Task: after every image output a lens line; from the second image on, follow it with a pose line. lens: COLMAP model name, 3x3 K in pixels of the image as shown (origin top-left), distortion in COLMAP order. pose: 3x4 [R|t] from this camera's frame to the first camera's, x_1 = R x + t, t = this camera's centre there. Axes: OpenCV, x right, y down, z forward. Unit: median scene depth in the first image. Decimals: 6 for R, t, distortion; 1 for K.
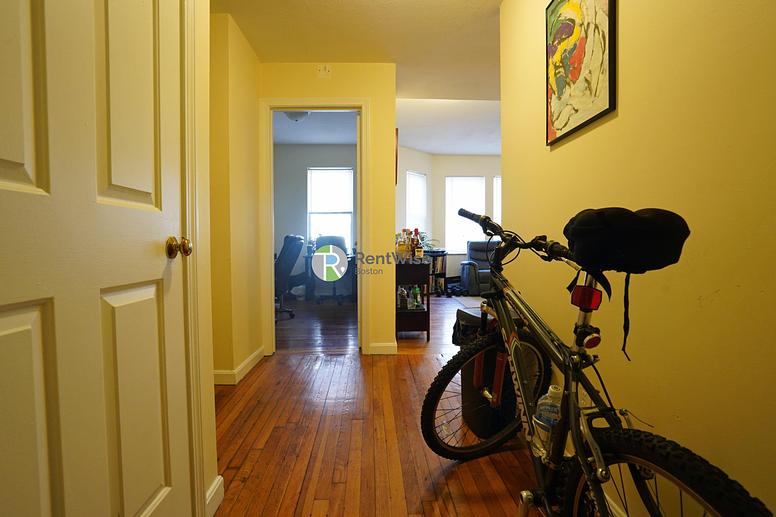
lens RADIAL K [[364.6, 0, 393.1], [0, 364.6, 261.3], [0, 0, 1]] dist [-0.042075, 0.014600]
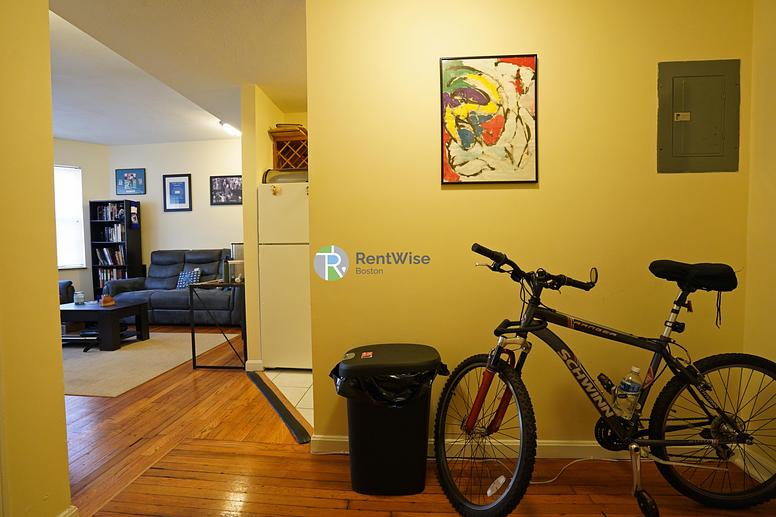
lens RADIAL K [[364.6, 0, 389.8], [0, 364.6, 261.9], [0, 0, 1]] dist [-0.042075, 0.014600]
pose [[0.115176, -0.050903, 0.992040, -0.846371], [0.057266, 0.997366, 0.044527, -0.174831], [-0.991693, 0.051681, 0.117787, 1.268604]]
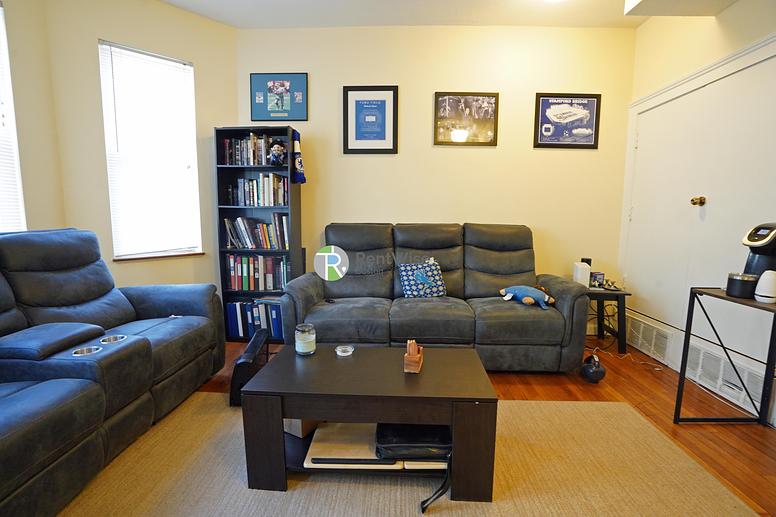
lens RADIAL K [[364.6, 0, 391.5], [0, 364.6, 255.1], [0, 0, 1]] dist [-0.042075, 0.014600]
pose [[0.047724, -0.116428, 0.992052, 0.640369], [0.038848, 0.992648, 0.114629, -0.327972], [-0.998105, 0.033068, 0.051896, 3.956695]]
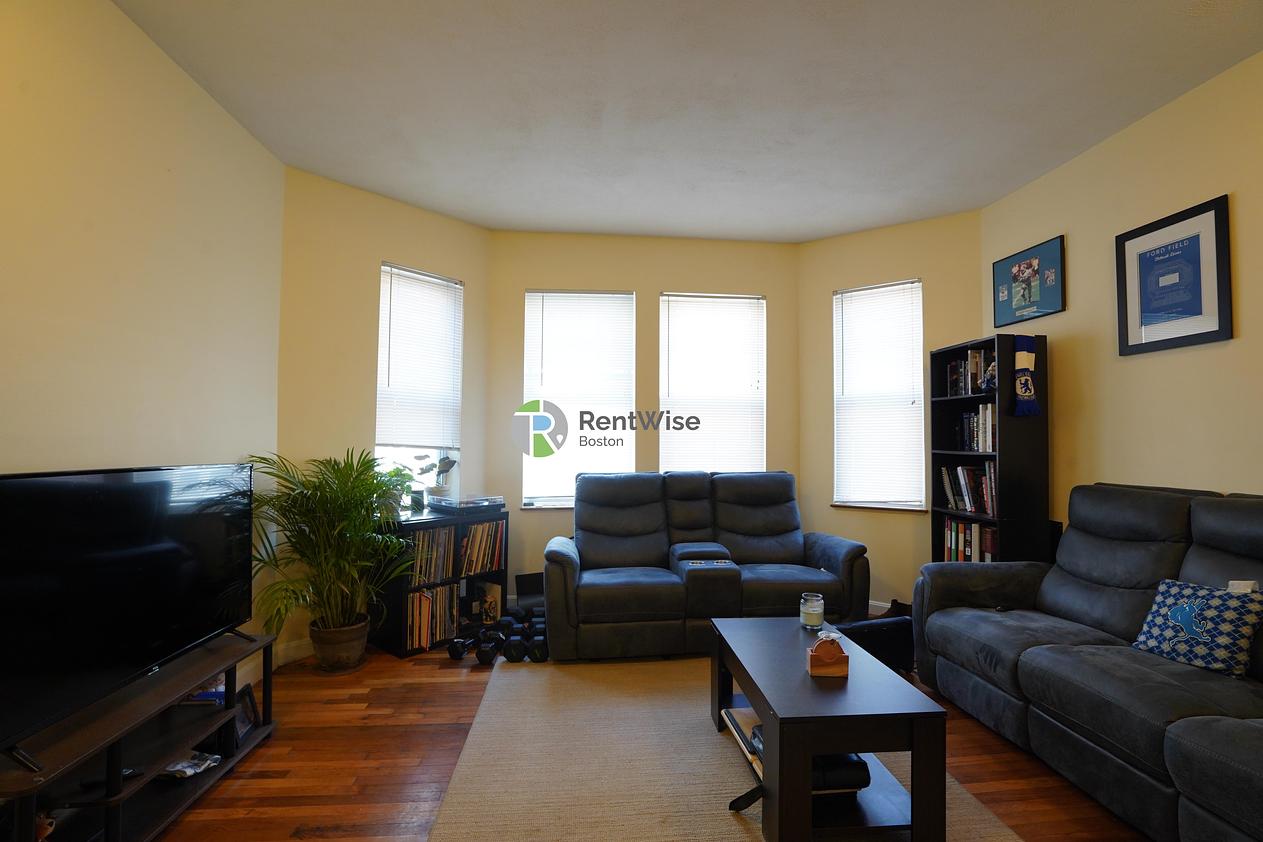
lens RADIAL K [[593.4, 0, 610.3], [0, 593.4, 417.3], [0, 0, 1]] dist [-0.042075, 0.014600]
pose [[0.998531, 0.005496, 0.053904, 1.159307], [-0.000867, 0.996334, -0.085540, -0.334645], [-0.054176, 0.085367, 0.994876, 2.446829]]
